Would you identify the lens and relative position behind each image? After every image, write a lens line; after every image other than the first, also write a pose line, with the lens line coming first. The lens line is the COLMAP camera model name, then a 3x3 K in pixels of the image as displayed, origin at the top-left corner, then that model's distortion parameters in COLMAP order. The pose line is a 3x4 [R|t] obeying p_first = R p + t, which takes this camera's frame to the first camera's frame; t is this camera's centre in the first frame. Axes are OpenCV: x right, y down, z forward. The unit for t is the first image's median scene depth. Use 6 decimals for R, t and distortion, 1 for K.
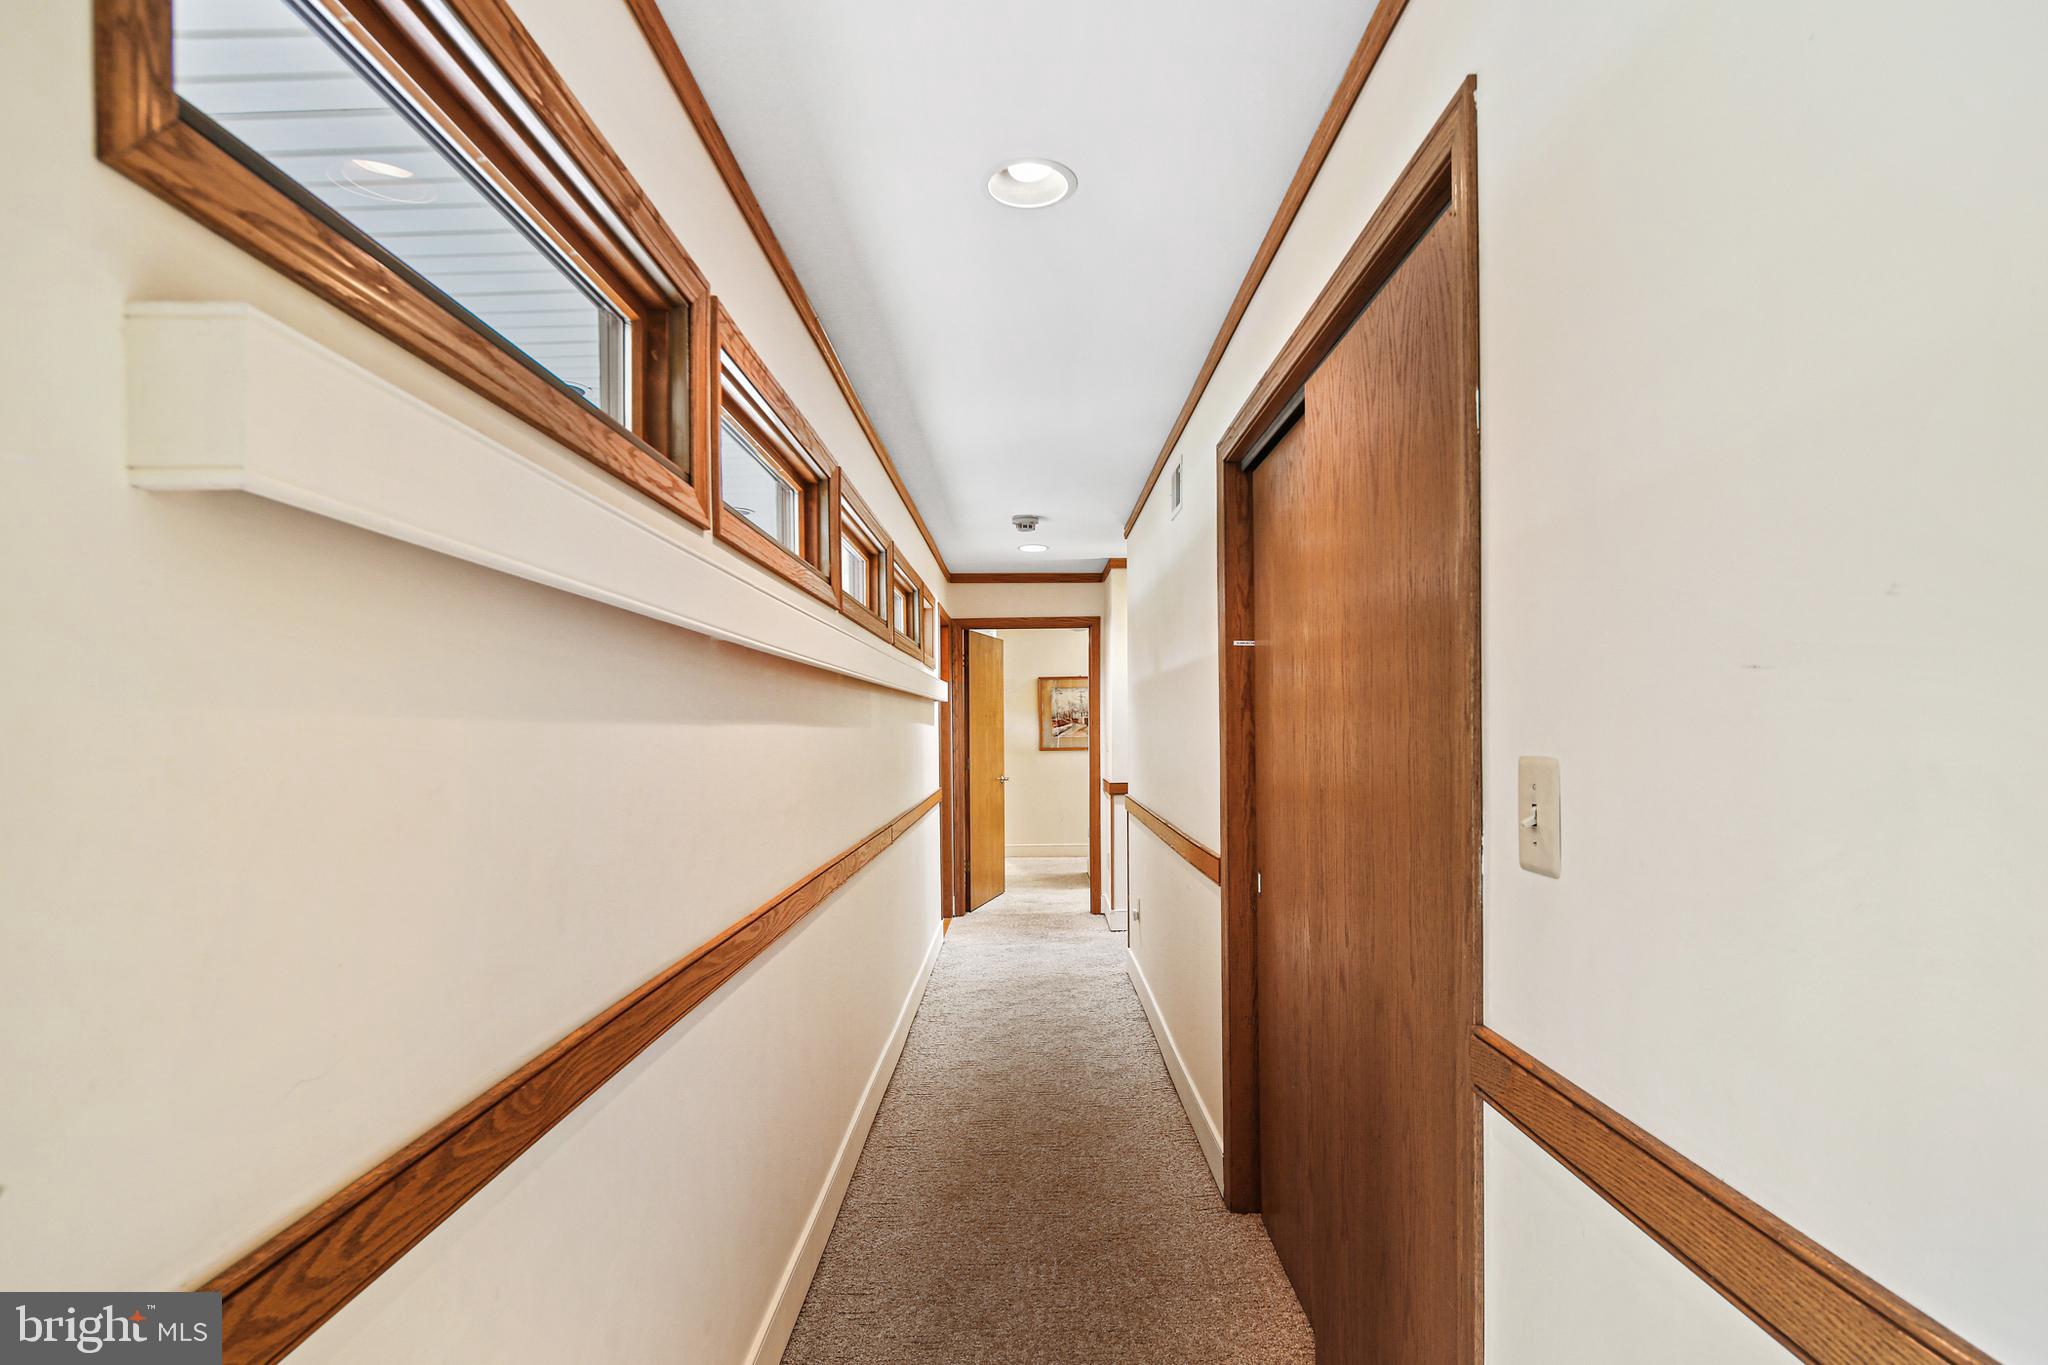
lens RADIAL K [[1021.8, 0, 1020.5], [0, 1021.8, 691.9], [0, 0, 1]] dist [0.002069, -0.002763]
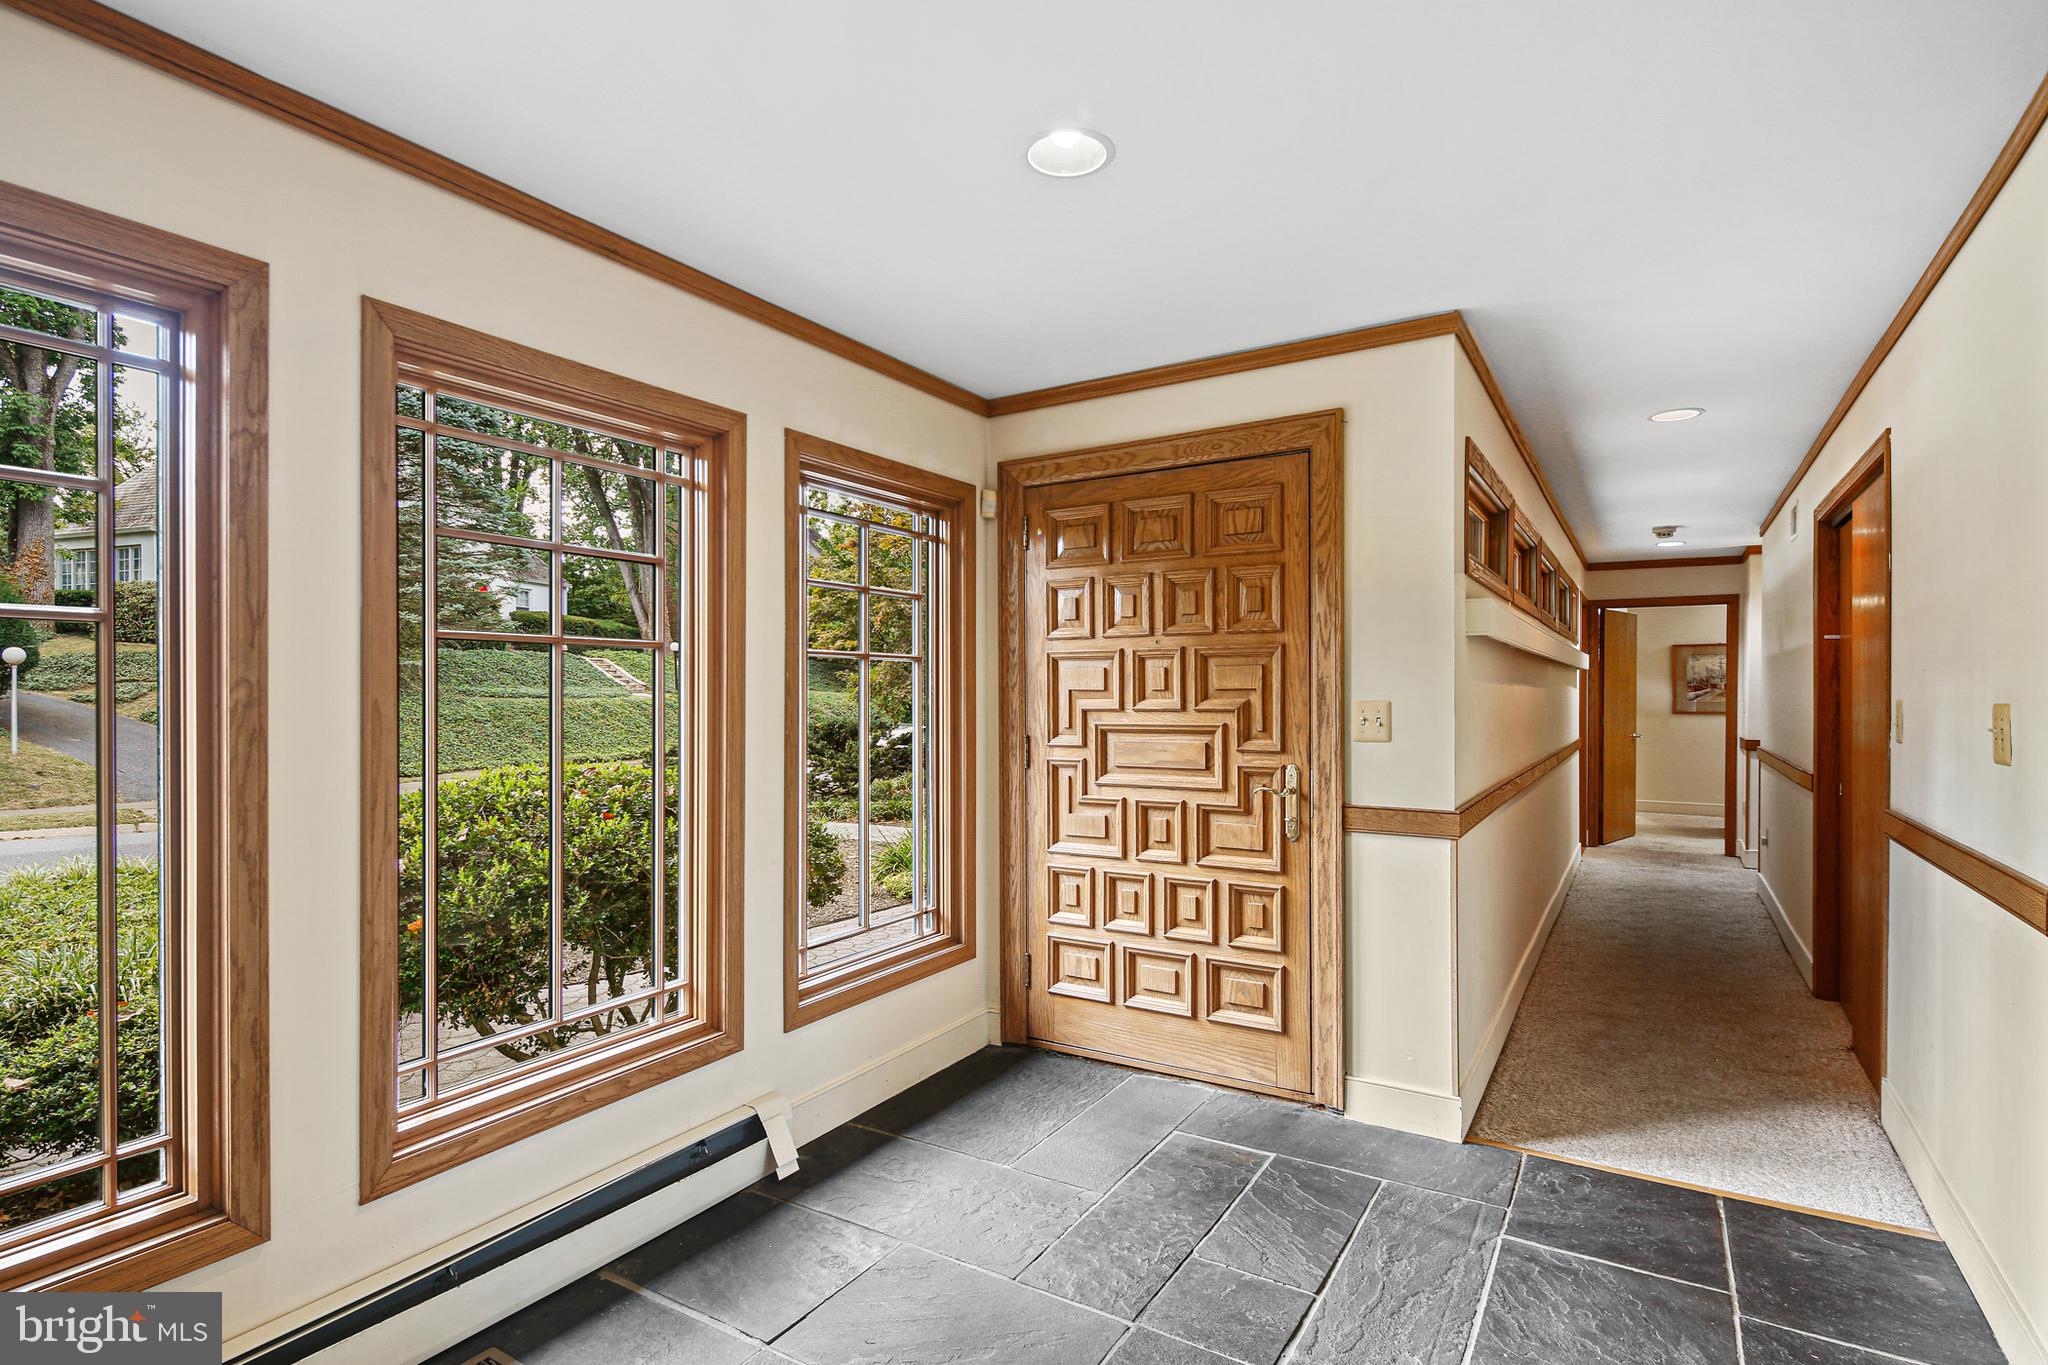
lens RADIAL K [[1021.8, 0, 1028.6], [0, 1021.8, 693.0], [0, 0, 1]] dist [0.002069, -0.002763]
pose [[0.856755, 0.011790, -0.515589, -0.012879], [0.007212, 0.999367, 0.034837, -0.011188], [0.515674, -0.033566, 0.856127, -0.445943]]
